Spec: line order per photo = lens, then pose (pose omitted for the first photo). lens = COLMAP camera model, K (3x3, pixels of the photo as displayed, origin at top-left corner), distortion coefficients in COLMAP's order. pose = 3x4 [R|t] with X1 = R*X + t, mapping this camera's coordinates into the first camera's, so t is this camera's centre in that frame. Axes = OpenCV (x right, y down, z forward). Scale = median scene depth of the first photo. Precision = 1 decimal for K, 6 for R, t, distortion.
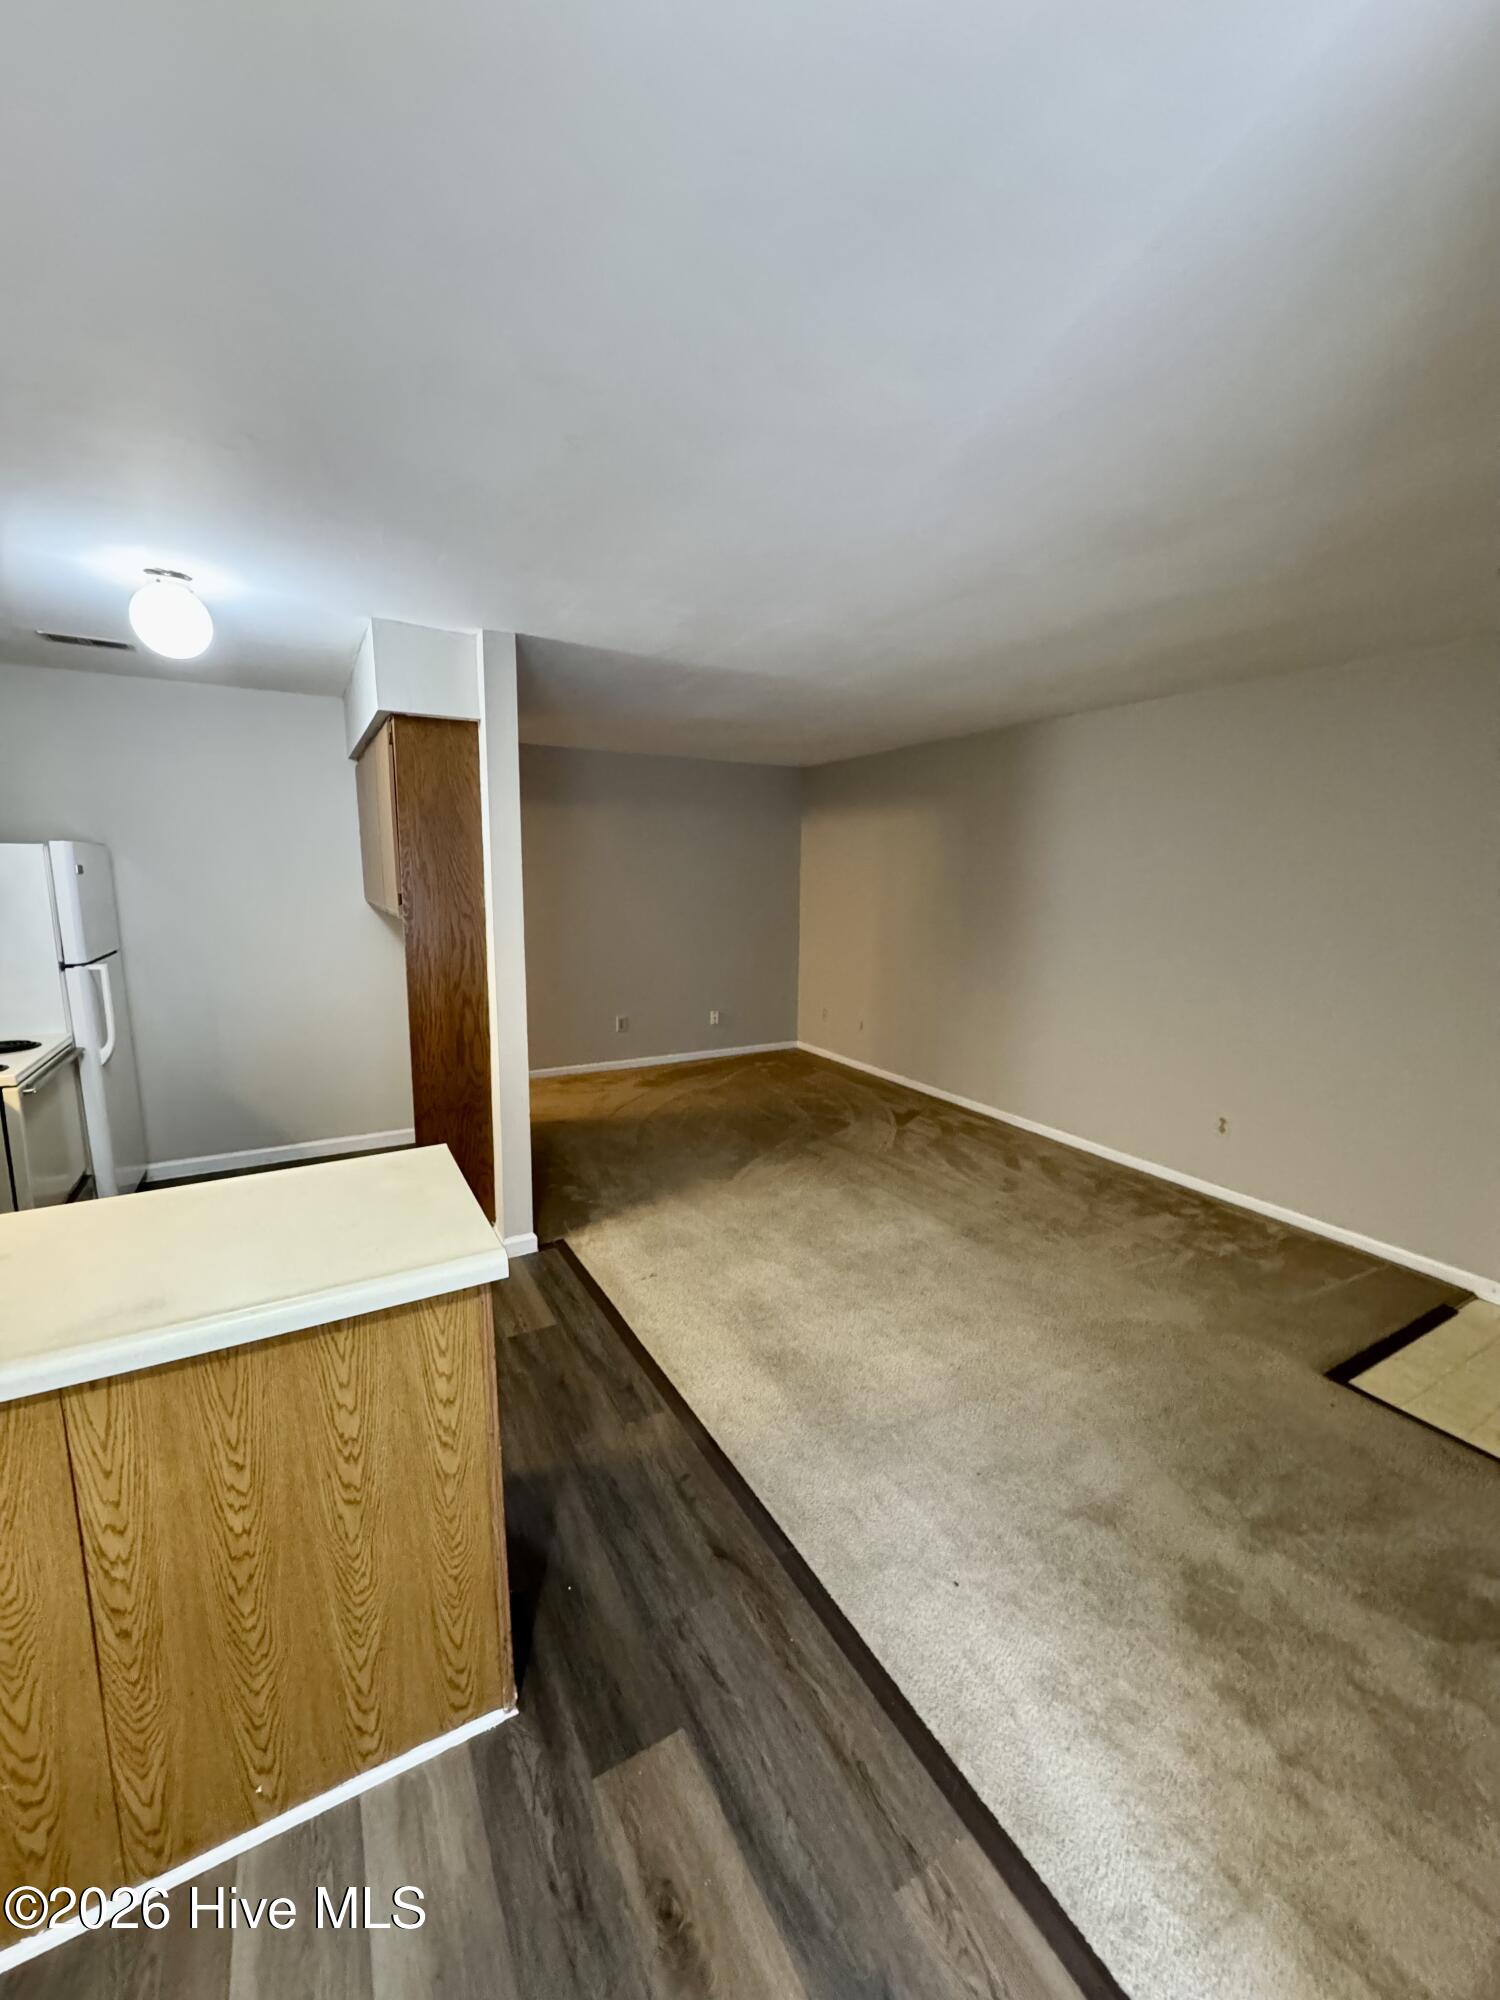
lens RADIAL K [[795.6, 0, 755.1], [0, 795.6, 998.9], [0, 0, 1]] dist [-0.004143, 0.000684]
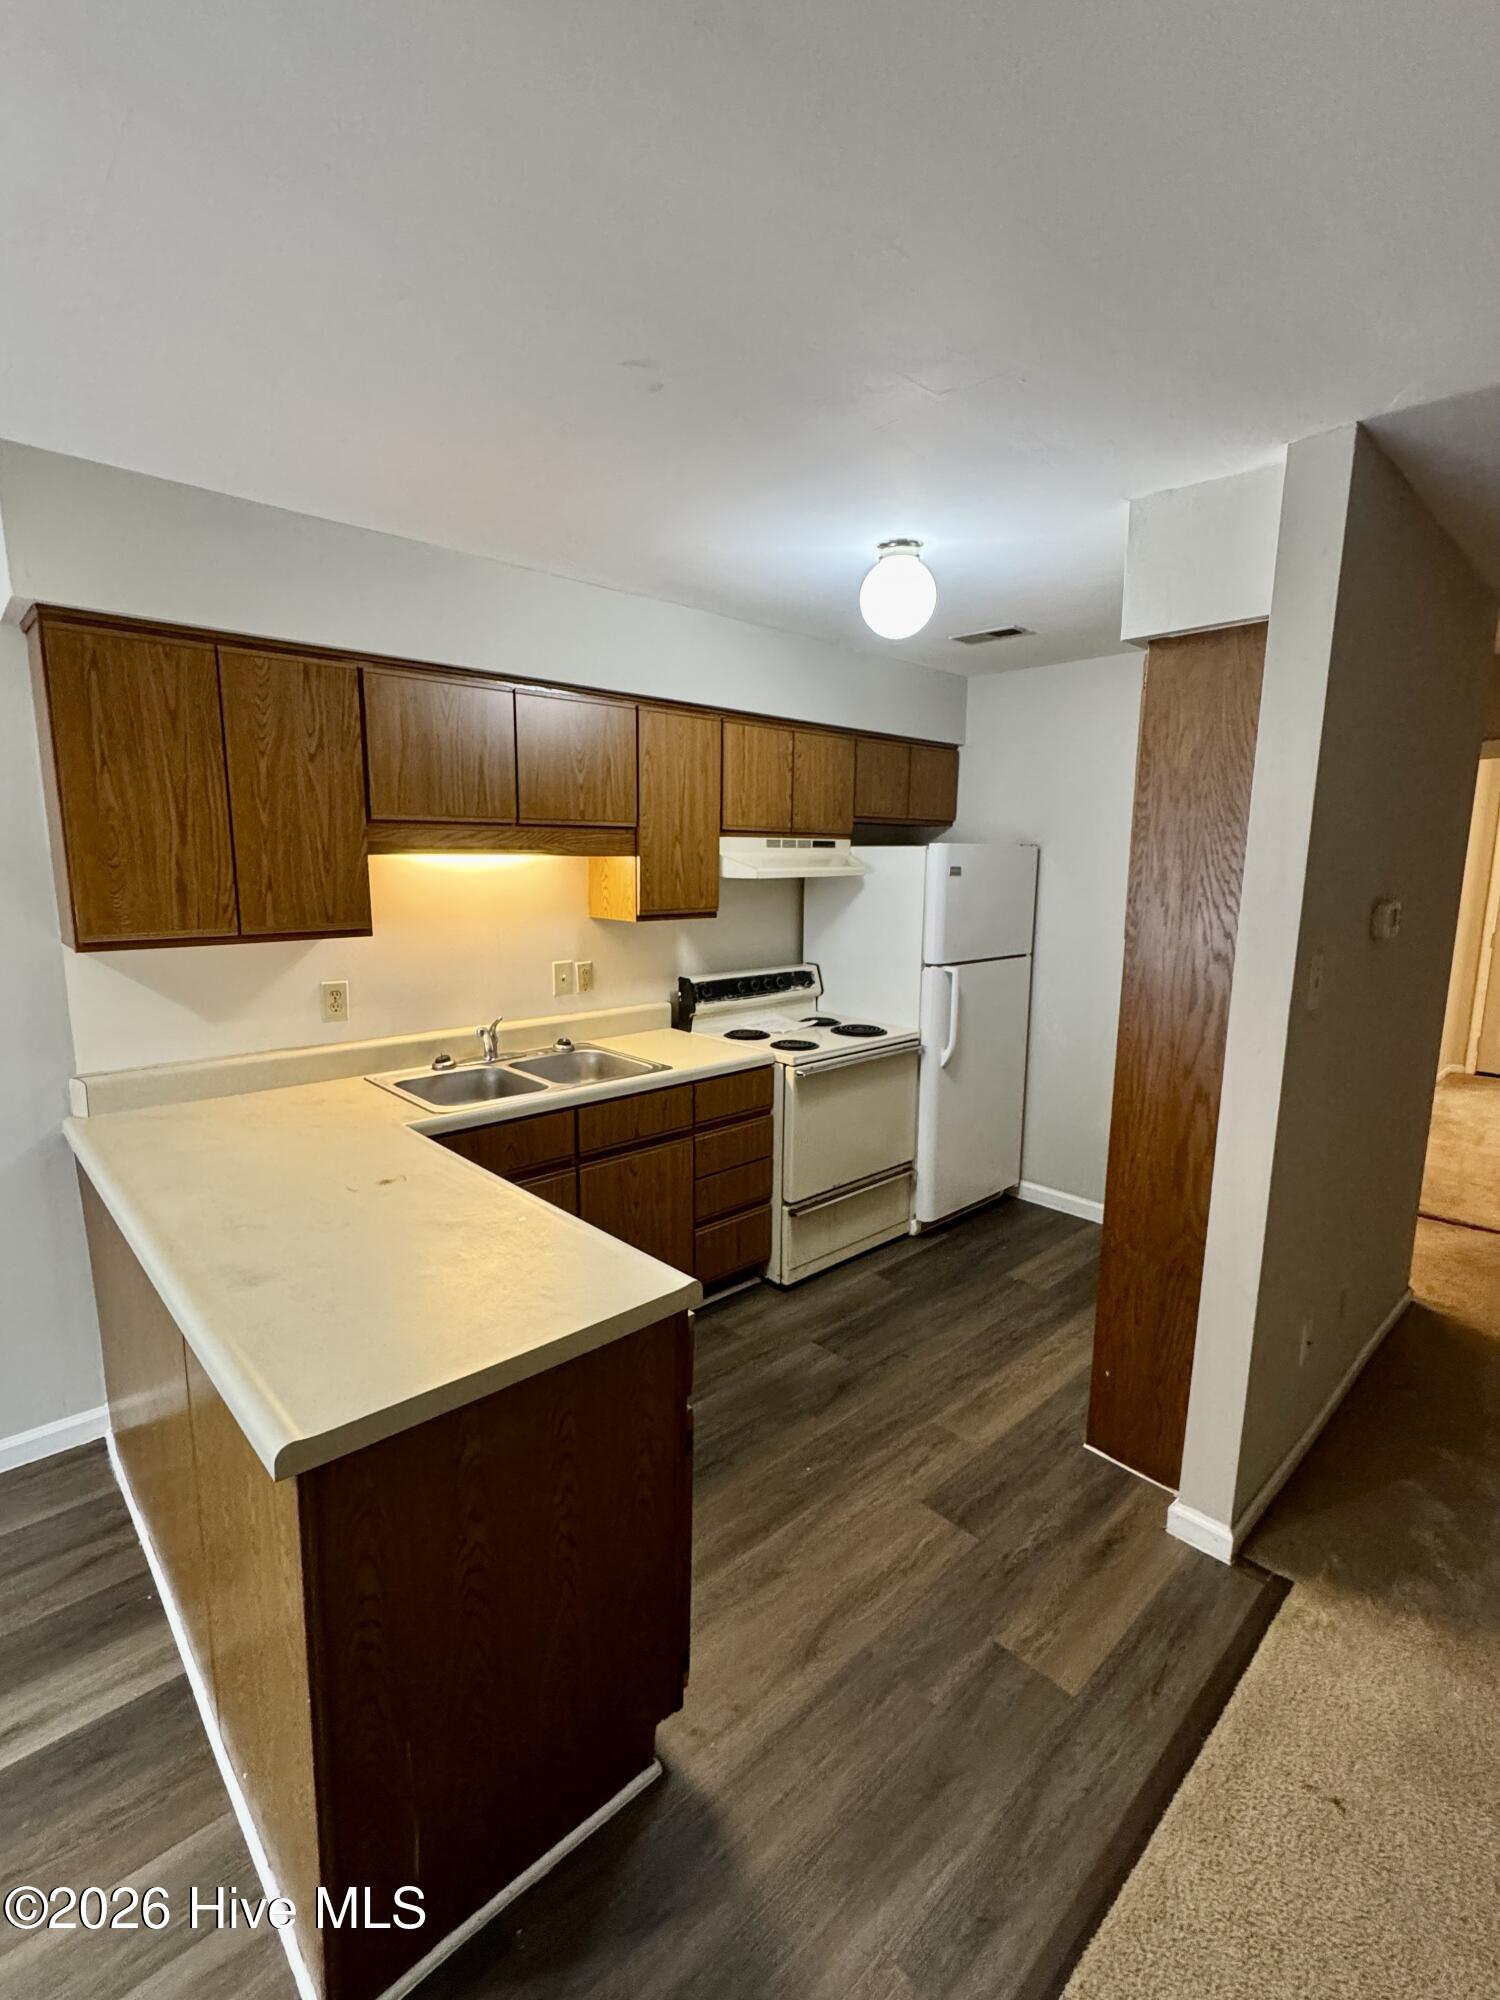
lens RADIAL K [[902.4, 0, 753.9], [0, 902.4, 1000.2], [0, 0, 1]] dist [-0.001904, -0.000425]
pose [[0.233573, 0.149506, -0.960777, 0.281727], [-0.159990, 0.980550, 0.113688, -0.127781], [0.959086, 0.127160, 0.252950, 0.678559]]
